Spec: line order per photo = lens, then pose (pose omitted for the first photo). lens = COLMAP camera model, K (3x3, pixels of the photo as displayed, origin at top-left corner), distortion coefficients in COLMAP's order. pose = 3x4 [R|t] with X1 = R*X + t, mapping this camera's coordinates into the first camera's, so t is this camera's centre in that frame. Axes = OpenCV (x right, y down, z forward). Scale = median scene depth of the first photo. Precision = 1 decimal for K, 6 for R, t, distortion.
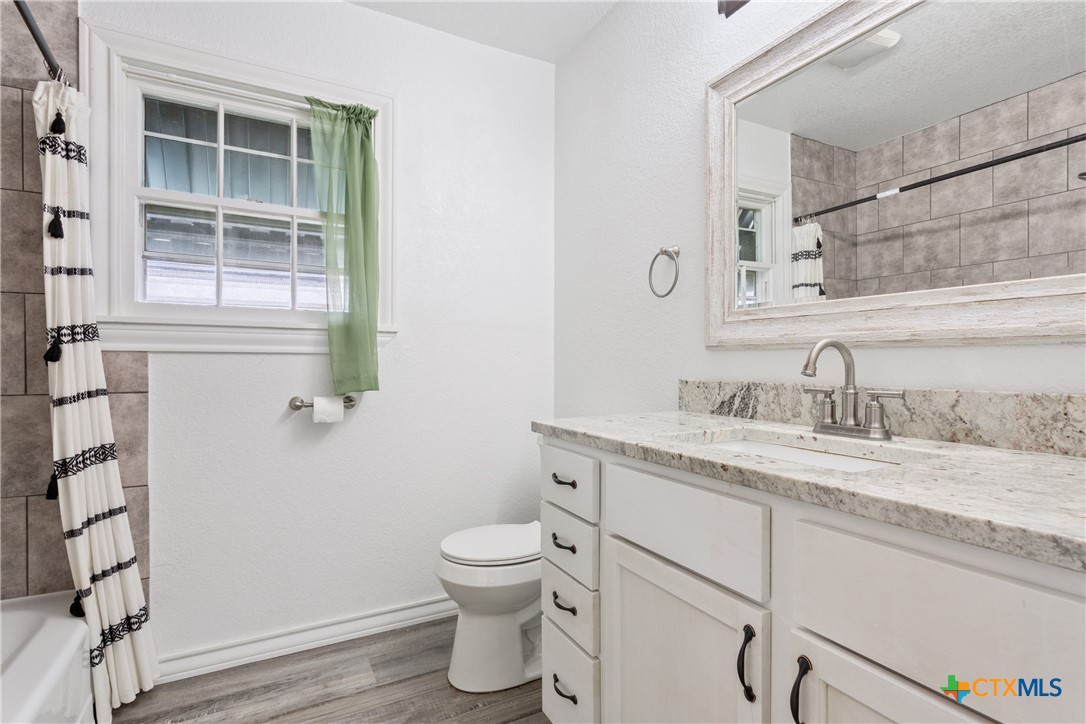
lens RADIAL K [[515.3, 0, 533.9], [0, 515.3, 364.2], [0, 0, 1]] dist [-0.004614, 0.000994]
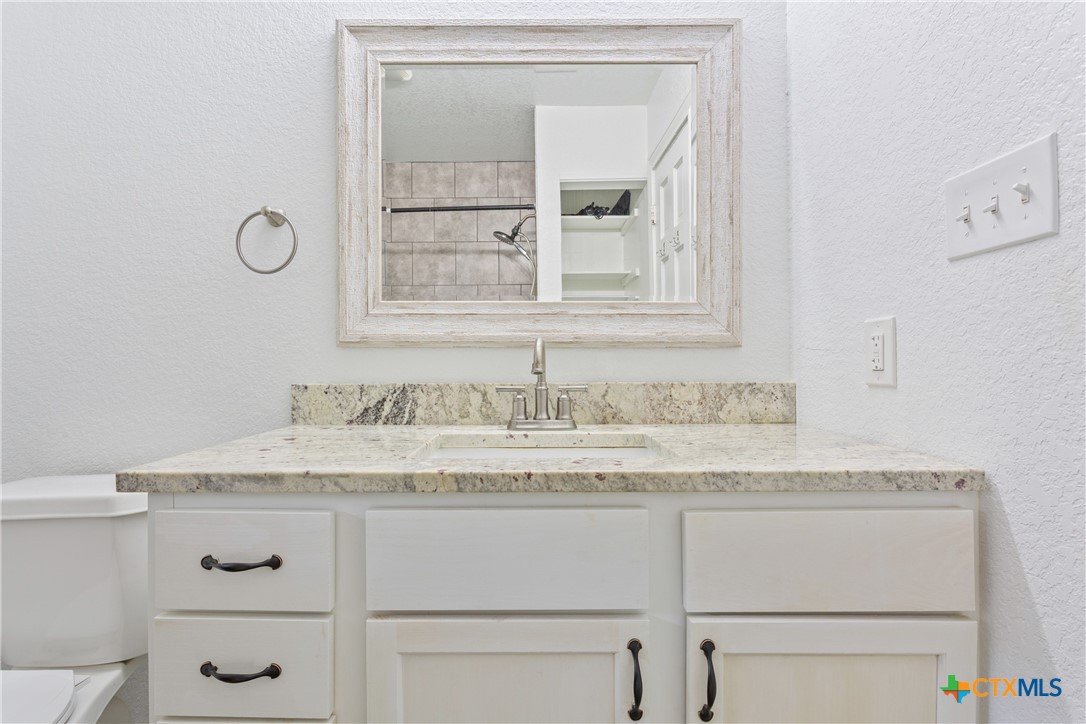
lens RADIAL K [[515.3, 0, 538.6], [0, 515.3, 362.4], [0, 0, 1]] dist [-0.004614, 0.000994]
pose [[0.471436, 0.001954, 0.881898, -0.325354], [0.006020, 0.999967, -0.005433, 0.005227], [-0.881880, 0.007870, 0.471409, 0.470570]]
